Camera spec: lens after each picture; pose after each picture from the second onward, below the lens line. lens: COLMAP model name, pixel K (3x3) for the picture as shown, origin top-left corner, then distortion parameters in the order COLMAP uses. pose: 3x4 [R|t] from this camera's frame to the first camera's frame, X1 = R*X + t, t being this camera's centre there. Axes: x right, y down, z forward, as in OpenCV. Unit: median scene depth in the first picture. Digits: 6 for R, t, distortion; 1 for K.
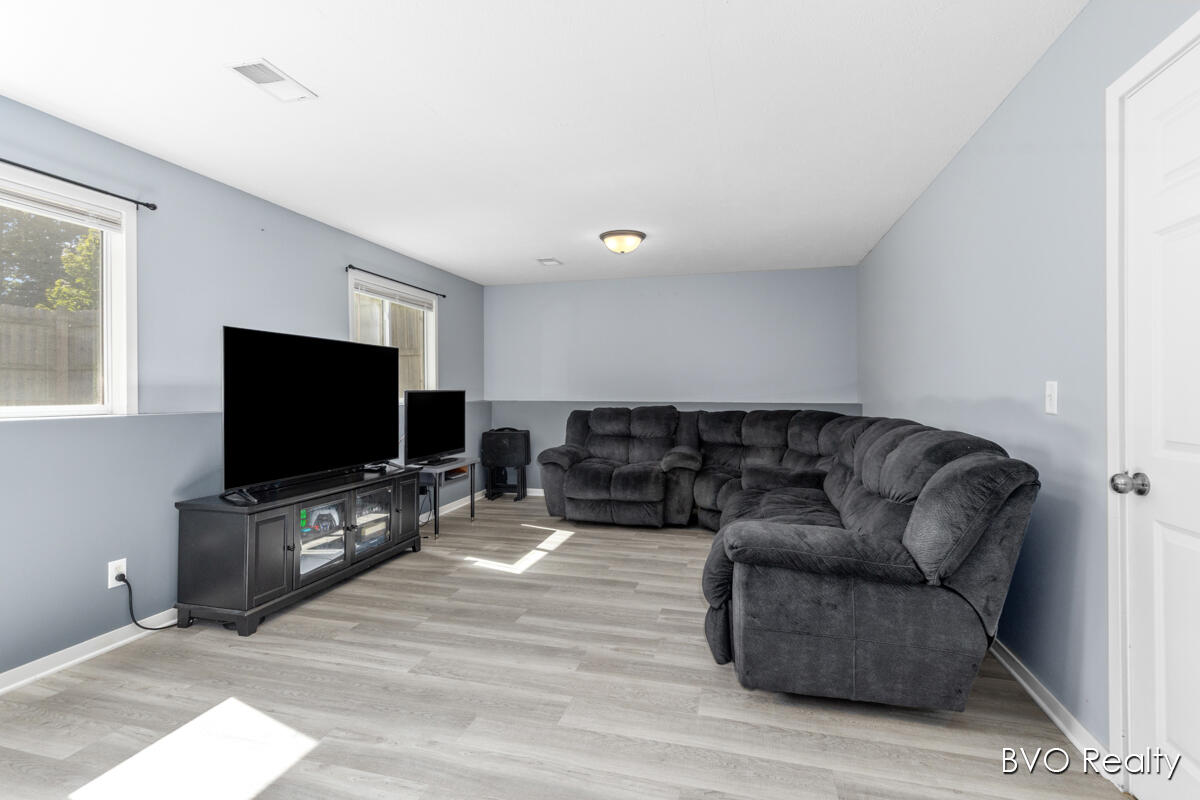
lens RADIAL K [[555.6, 0, 602.2], [0, 555.6, 392.5], [0, 0, 1]] dist [0.004669, -0.000223]
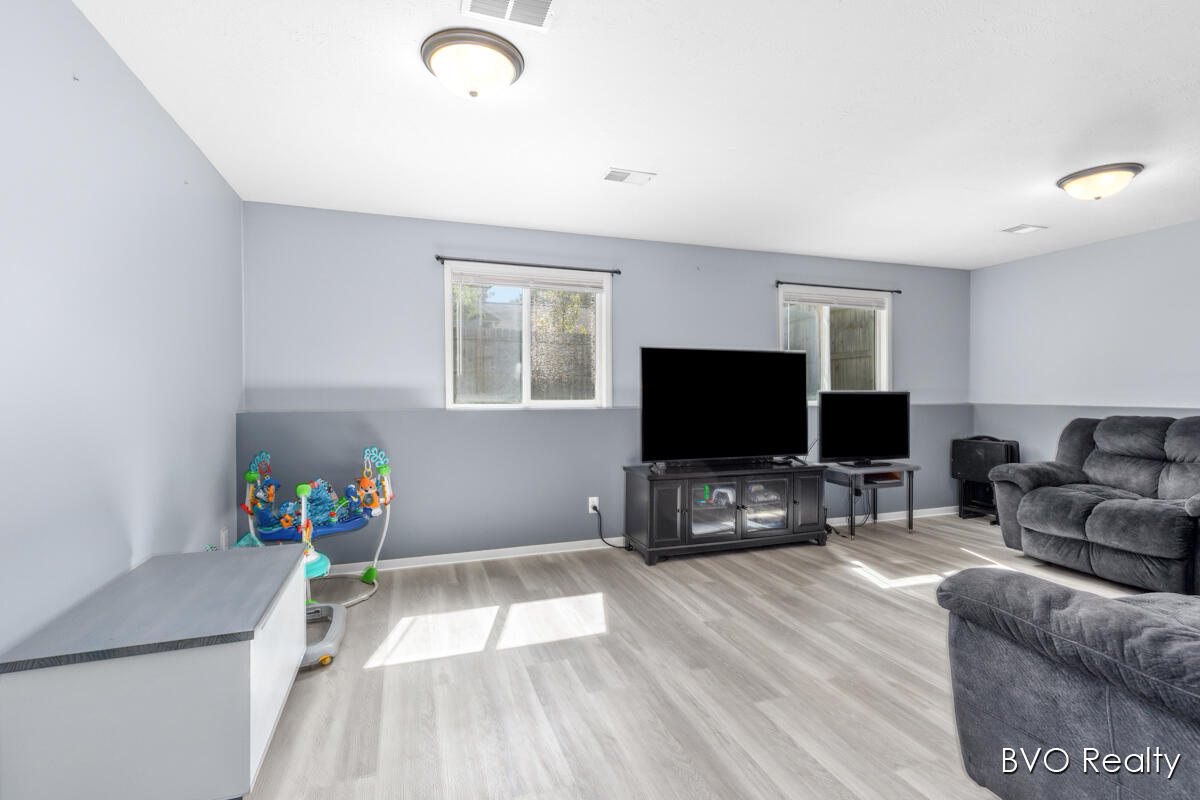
lens RADIAL K [[555.6, 0, 605.1], [0, 555.6, 400.1], [0, 0, 1]] dist [0.004669, -0.000223]
pose [[0.562922, 0.011516, -0.826430, 0.373247], [-0.001870, 0.999918, 0.012660, -0.000819], [0.826508, -0.005582, 0.562897, 0.093704]]
